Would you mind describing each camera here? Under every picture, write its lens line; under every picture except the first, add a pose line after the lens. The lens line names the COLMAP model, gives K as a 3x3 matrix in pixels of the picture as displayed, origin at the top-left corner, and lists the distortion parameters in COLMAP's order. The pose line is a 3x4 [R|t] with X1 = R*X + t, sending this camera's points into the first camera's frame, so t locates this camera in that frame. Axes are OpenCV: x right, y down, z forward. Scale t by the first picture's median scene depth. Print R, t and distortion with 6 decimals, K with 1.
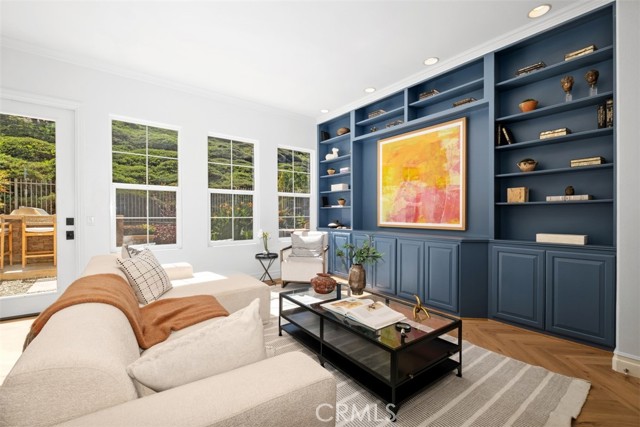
lens RADIAL K [[275.6, 0, 318.6], [0, 275.6, 216.2], [0, 0, 1]] dist [0.001985, -0.004219]
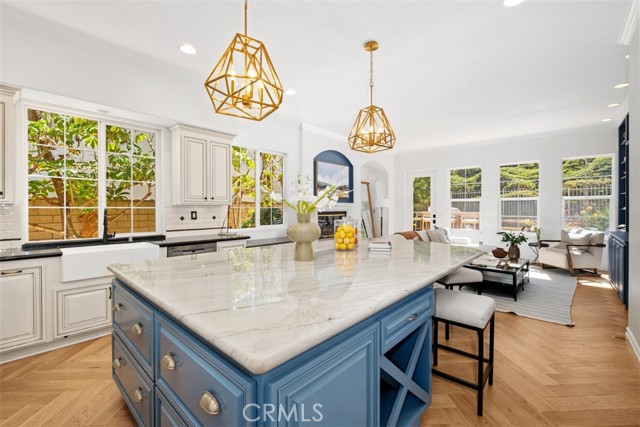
lens RADIAL K [[275.6, 0, 319.5], [0, 275.6, 211.8], [0, 0, 1]] dist [0.001985, -0.004219]
pose [[0.188827, 0.009202, -0.981967, 0.985089], [-0.007704, 0.999939, 0.007889, -0.023489], [0.981980, 0.006075, 0.188886, -0.342140]]
